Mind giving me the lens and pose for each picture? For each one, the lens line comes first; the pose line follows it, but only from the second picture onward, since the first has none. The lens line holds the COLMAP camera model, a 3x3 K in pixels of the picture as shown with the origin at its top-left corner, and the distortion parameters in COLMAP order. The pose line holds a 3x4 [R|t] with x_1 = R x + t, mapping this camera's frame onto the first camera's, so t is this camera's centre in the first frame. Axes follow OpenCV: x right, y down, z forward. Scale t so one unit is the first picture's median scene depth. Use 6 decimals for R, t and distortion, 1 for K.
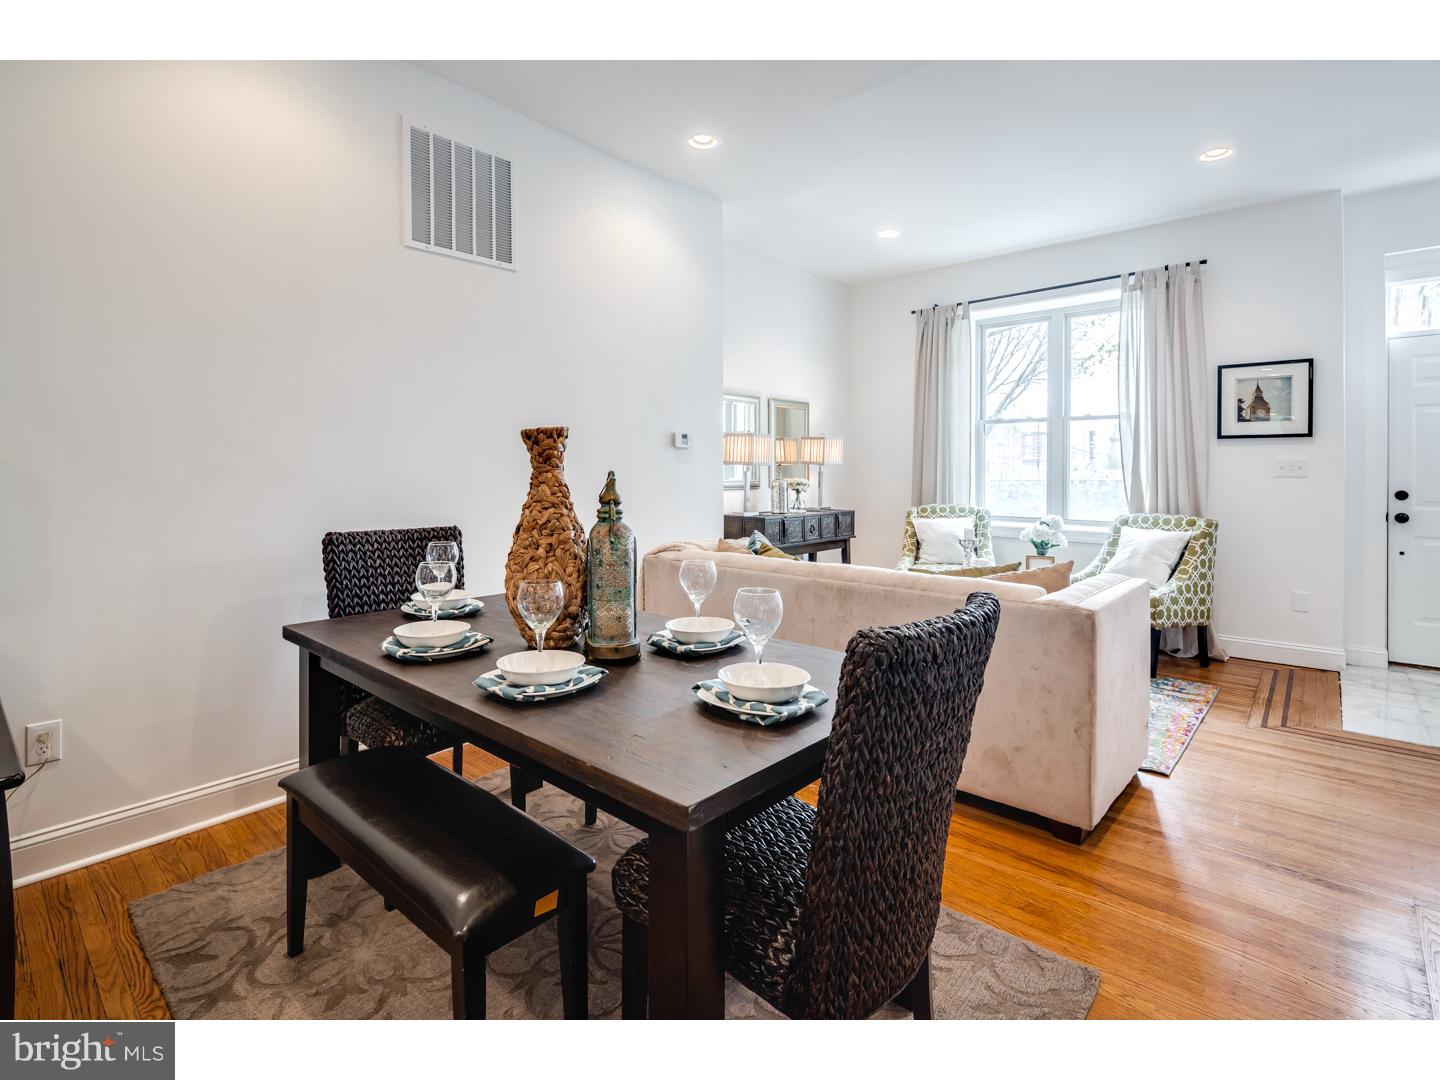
lens RADIAL K [[698.1, 0, 708.4], [0, 698.1, 474.4], [0, 0, 1]] dist [0.001789, -0.003011]
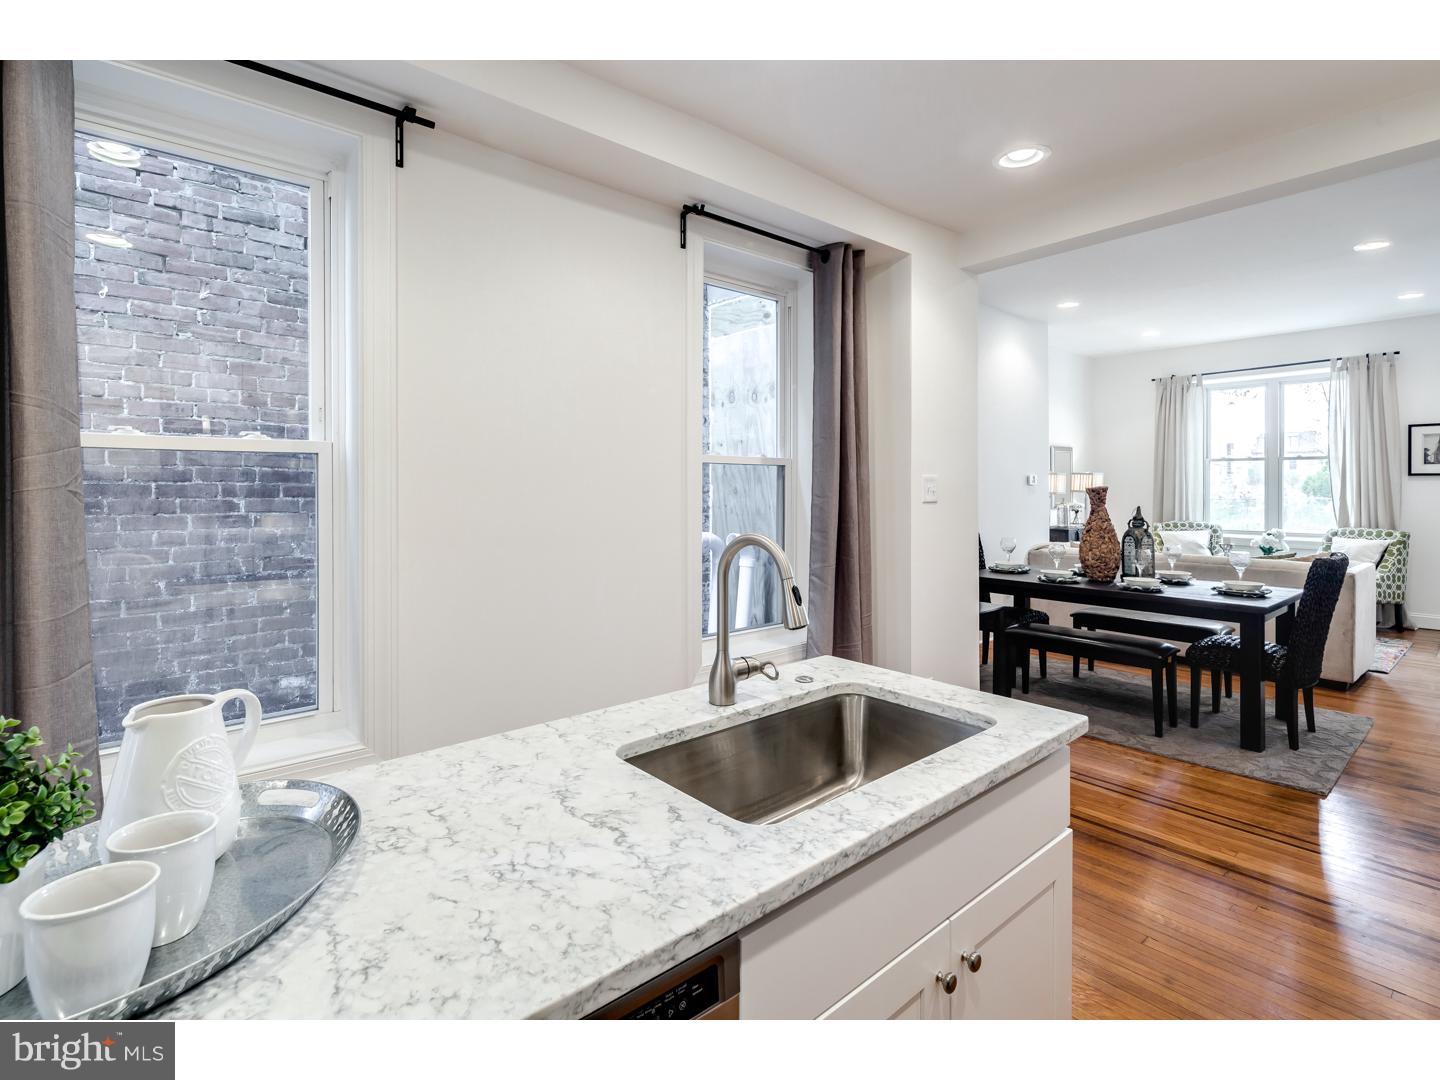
lens RADIAL K [[698.1, 0, 703.8], [0, 698.1, 491.0], [0, 0, 1]] dist [0.001789, -0.003011]
pose [[0.990561, -0.003334, -0.137029, -0.511587], [0.003375, 0.999994, 0.000064, -0.024808], [0.137028, -0.000526, 0.990567, -0.620762]]
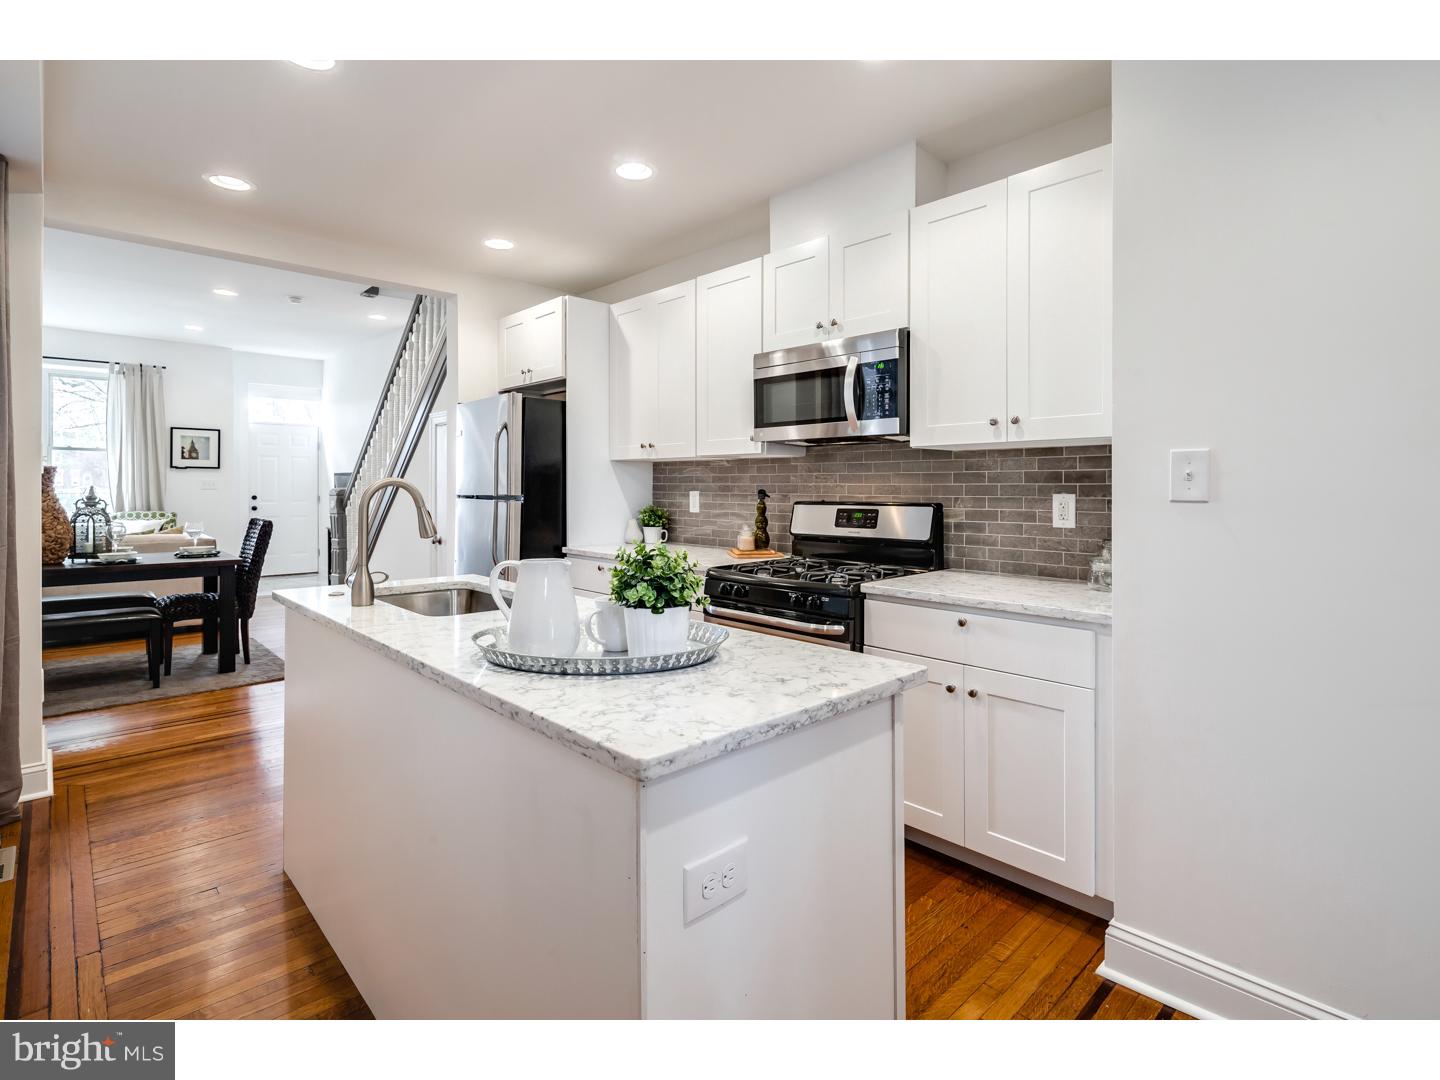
lens RADIAL K [[698.1, 0, 724.3], [0, 698.1, 489.9], [0, 0, 1]] dist [0.001789, -0.003011]
pose [[0.081653, -0.003669, 0.996654, -0.943574], [-0.000820, 0.999993, 0.003748, -0.002377], [-0.996661, -0.001123, 0.081649, -0.562969]]
